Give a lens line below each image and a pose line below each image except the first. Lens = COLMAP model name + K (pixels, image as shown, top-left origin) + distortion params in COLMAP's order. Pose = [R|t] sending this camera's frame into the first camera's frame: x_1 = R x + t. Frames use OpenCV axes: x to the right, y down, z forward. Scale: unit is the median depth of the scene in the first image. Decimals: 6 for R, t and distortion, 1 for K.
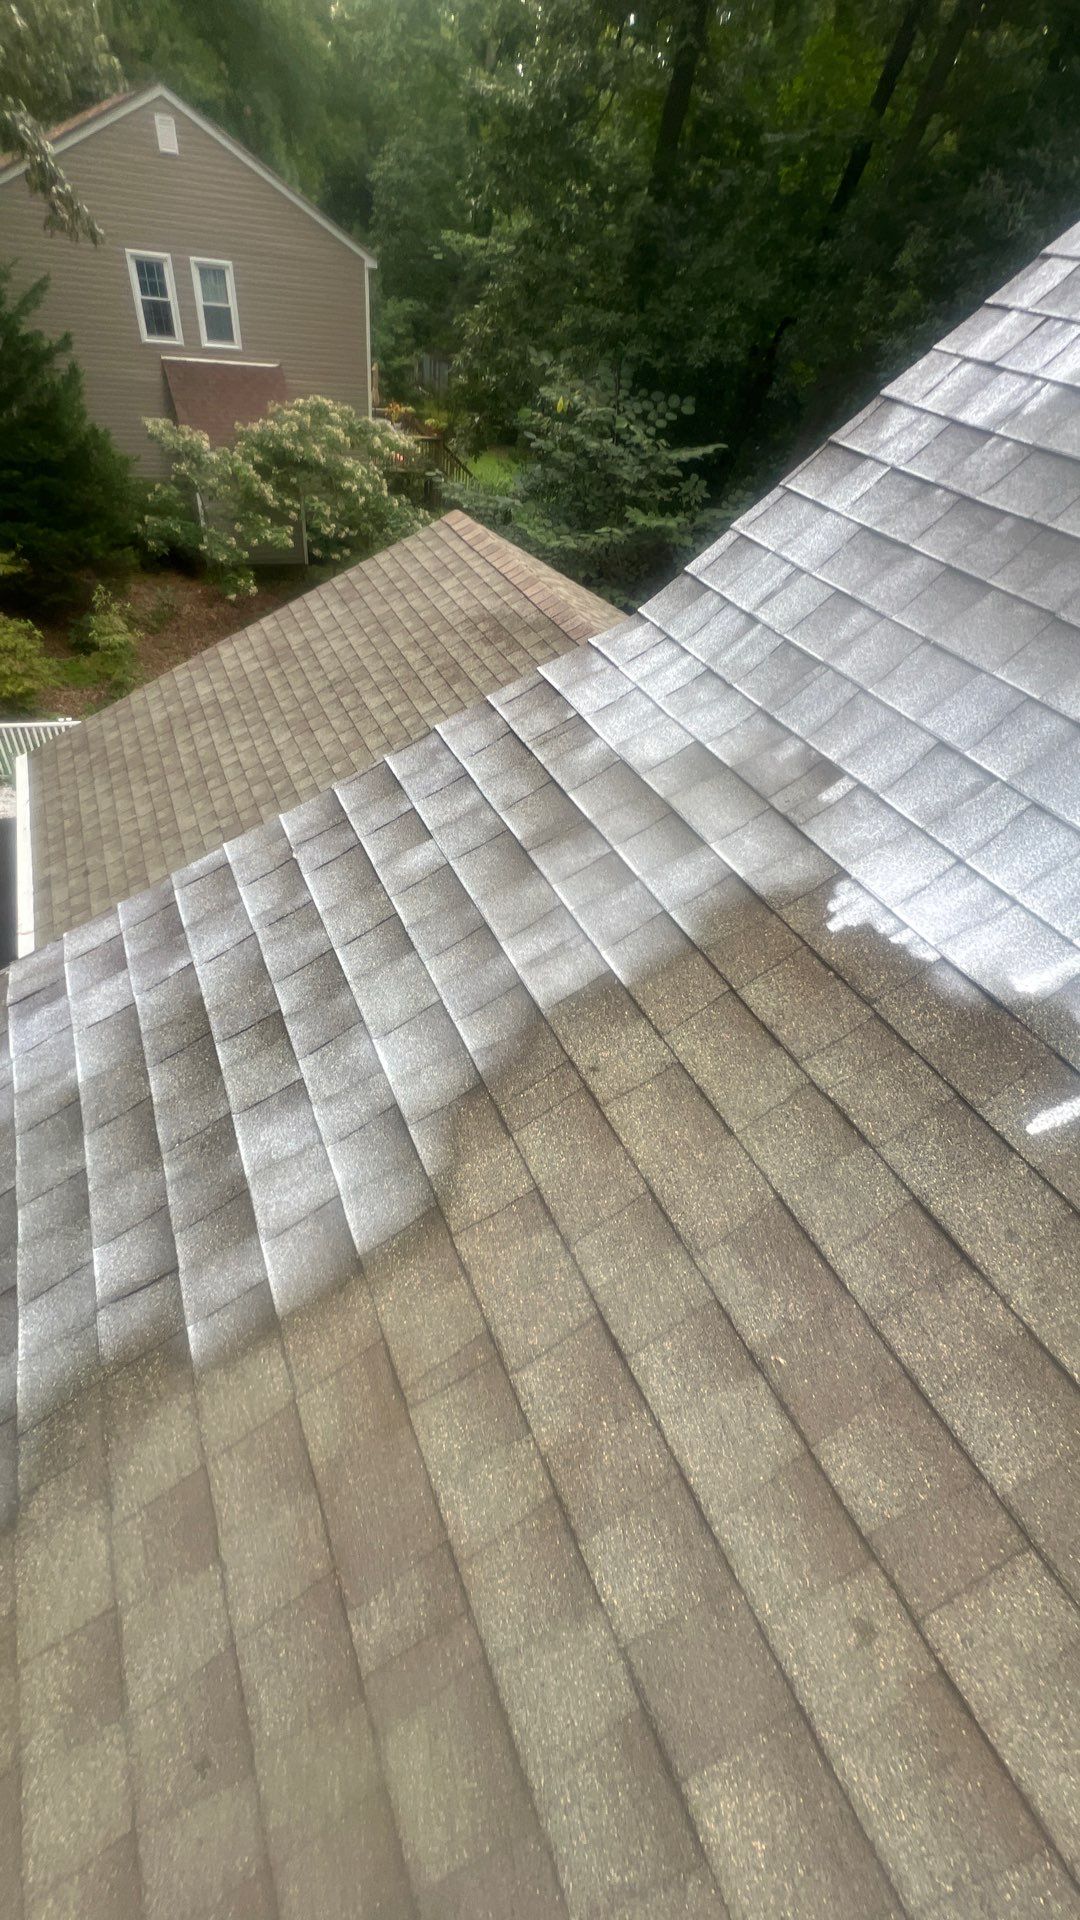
lens RADIAL K [[765.7, 0, 548.4], [0, 765.7, 961.5], [0, 0, 1]] dist [-0.002199, 0.001163]
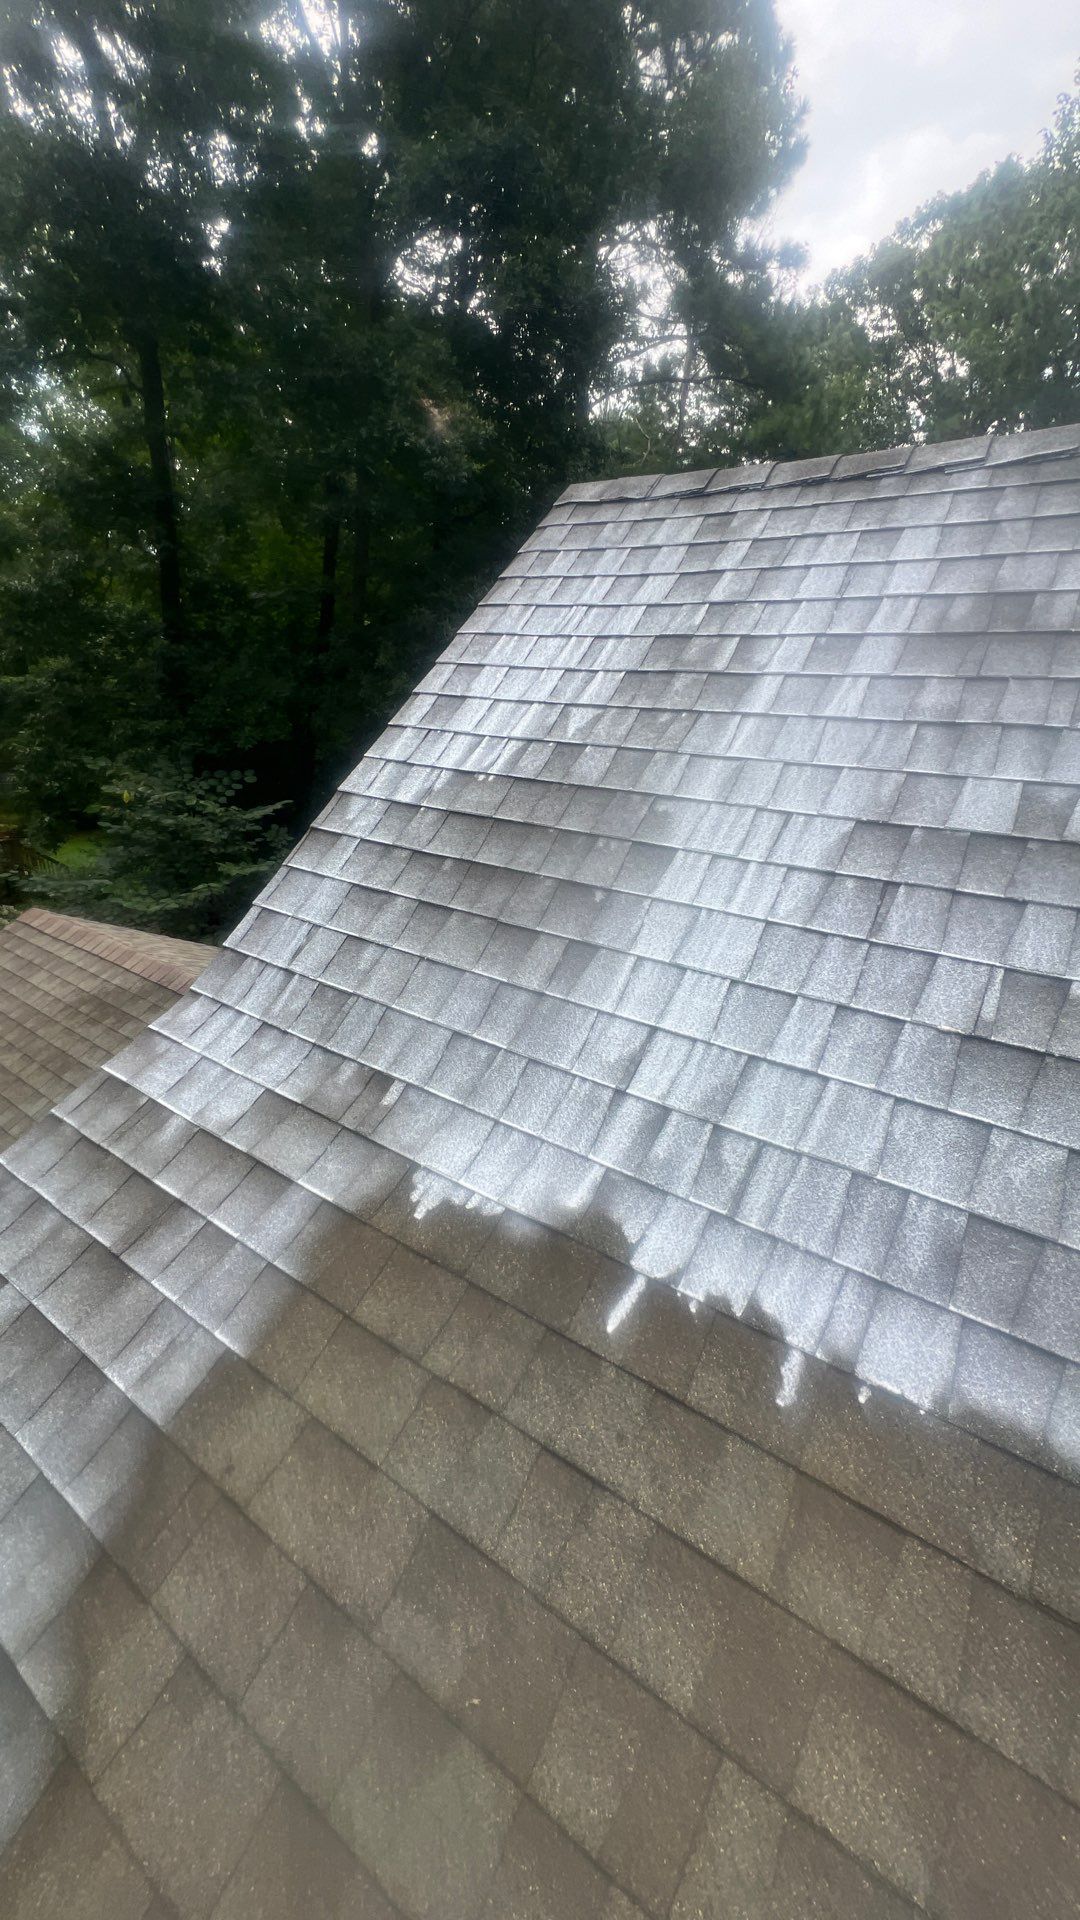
lens RADIAL K [[765.7, 0, 540.0], [0, 765.7, 965.4], [0, 0, 1]] dist [-0.002199, 0.001163]
pose [[0.871960, -0.270304, 0.408193, 0.142358], [0.396653, 0.878768, -0.265393, -0.000657], [-0.286970, 0.393323, 0.873467, -0.133979]]
